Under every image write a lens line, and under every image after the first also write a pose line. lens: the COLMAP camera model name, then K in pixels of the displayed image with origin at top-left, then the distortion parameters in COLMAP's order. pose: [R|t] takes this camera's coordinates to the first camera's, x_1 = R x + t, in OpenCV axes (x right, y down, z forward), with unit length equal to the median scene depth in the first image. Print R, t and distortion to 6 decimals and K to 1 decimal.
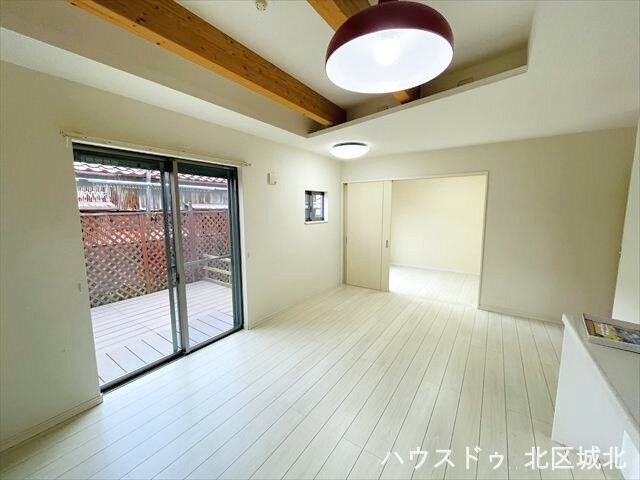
lens RADIAL K [[258.6, 0, 321.4], [0, 258.6, 241.1], [0, 0, 1]] dist [0.001037, 0.000003]
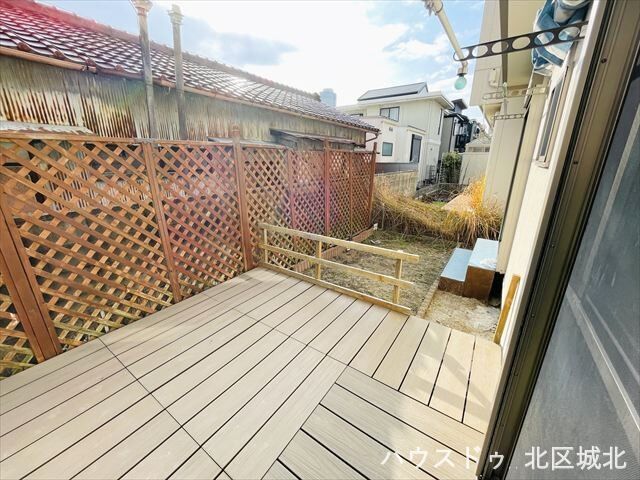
lens RADIAL K [[258.6, 0, 322.0], [0, 258.6, 240.3], [0, 0, 1]] dist [0.001037, 0.000003]
pose [[0.999981, 0.006082, 0.000678, -0.401545], [-0.006106, 0.984296, 0.176419, -0.017888], [0.000405, -0.176420, 0.984315, 0.541247]]
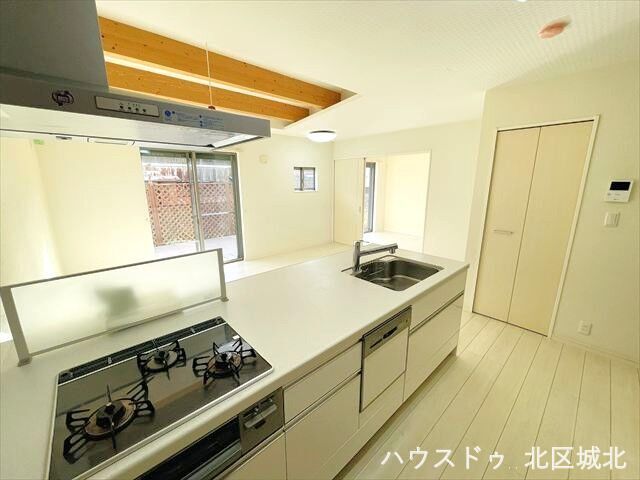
lens RADIAL K [[258.6, 0, 319.7], [0, 258.6, 238.4], [0, 0, 1]] dist [0.001037, 0.000003]
pose [[0.974757, 0.051592, -0.217227, 0.323769], [-0.031972, 0.995163, 0.092884, 0.039151], [0.220968, -0.083594, 0.971692, -0.266613]]
